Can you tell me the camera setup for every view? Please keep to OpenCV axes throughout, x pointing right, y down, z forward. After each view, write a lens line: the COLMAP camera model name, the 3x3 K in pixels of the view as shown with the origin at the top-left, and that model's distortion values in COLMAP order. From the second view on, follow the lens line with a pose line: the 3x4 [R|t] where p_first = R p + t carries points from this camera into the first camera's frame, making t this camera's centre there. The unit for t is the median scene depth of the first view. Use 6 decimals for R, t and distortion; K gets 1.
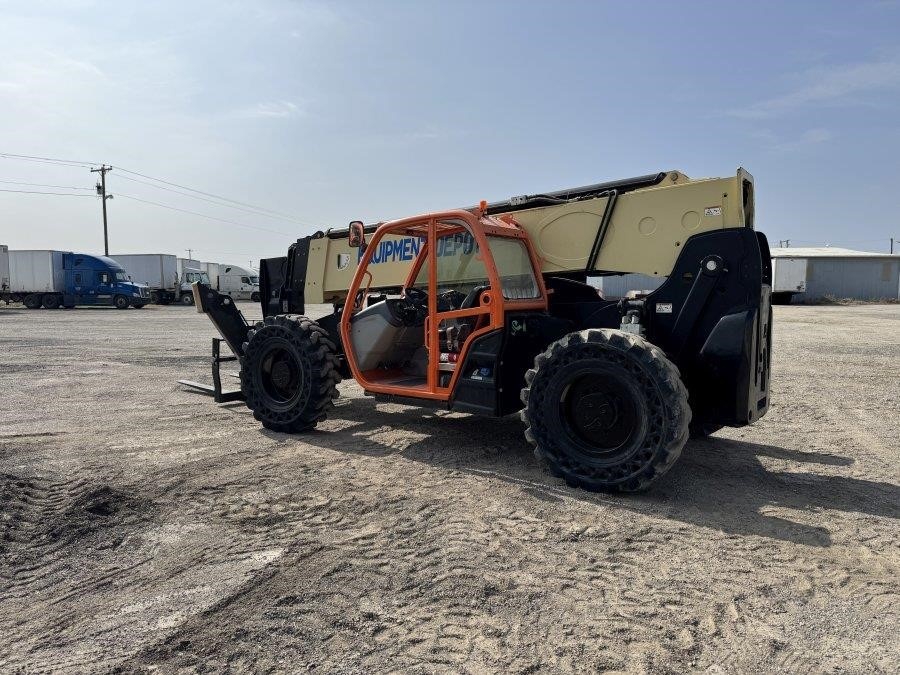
lens RADIAL K [[627.9, 0, 455.5], [0, 627.9, 281.8], [0, 0, 1]] dist [0.036818, -0.003089]
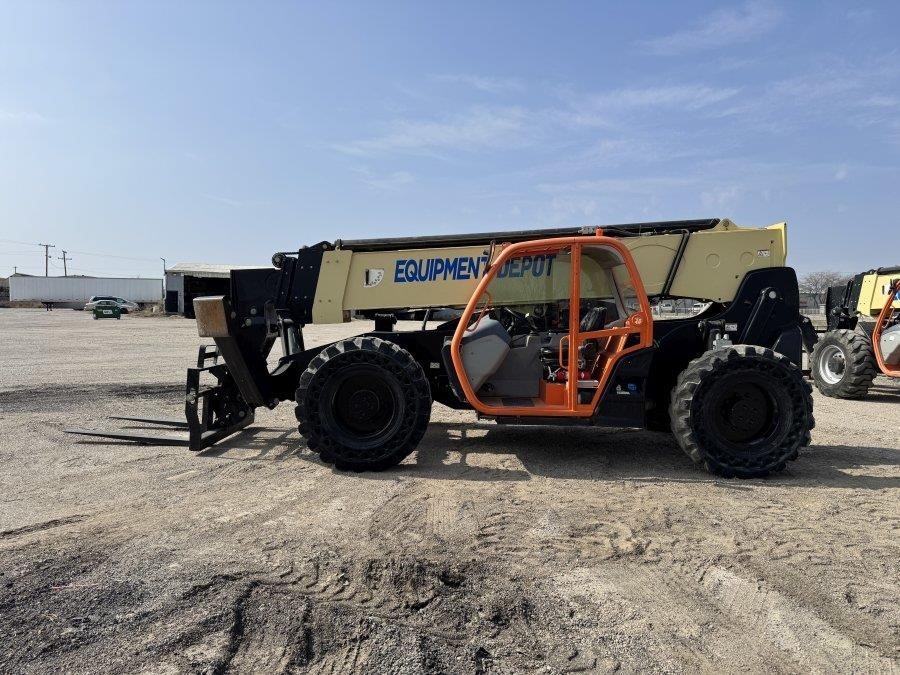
lens RADIAL K [[615.7, 0, 454.2], [0, 615.7, 289.3], [0, 0, 1]] dist [0.055512, -0.059994]
pose [[0.833596, 0.024943, 0.551811, -0.762616], [-0.017873, 0.999675, -0.018187, -0.001391], [-0.552086, 0.005299, 0.833771, 0.250857]]
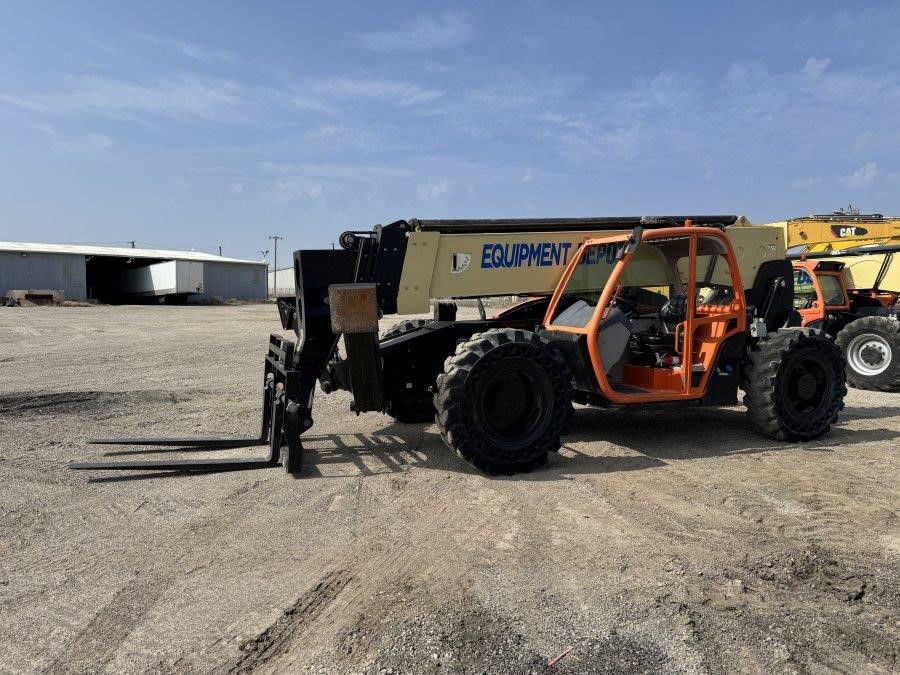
lens RADIAL K [[615.7, 0, 454.2], [0, 615.7, 289.3], [0, 0, 1]] dist [0.055512, -0.059994]
pose [[0.542804, 0.011550, 0.839780, -1.151870], [-0.021267, 0.999774, -0.000005, 0.004813], [-0.839590, -0.017857, 0.542927, 0.748958]]
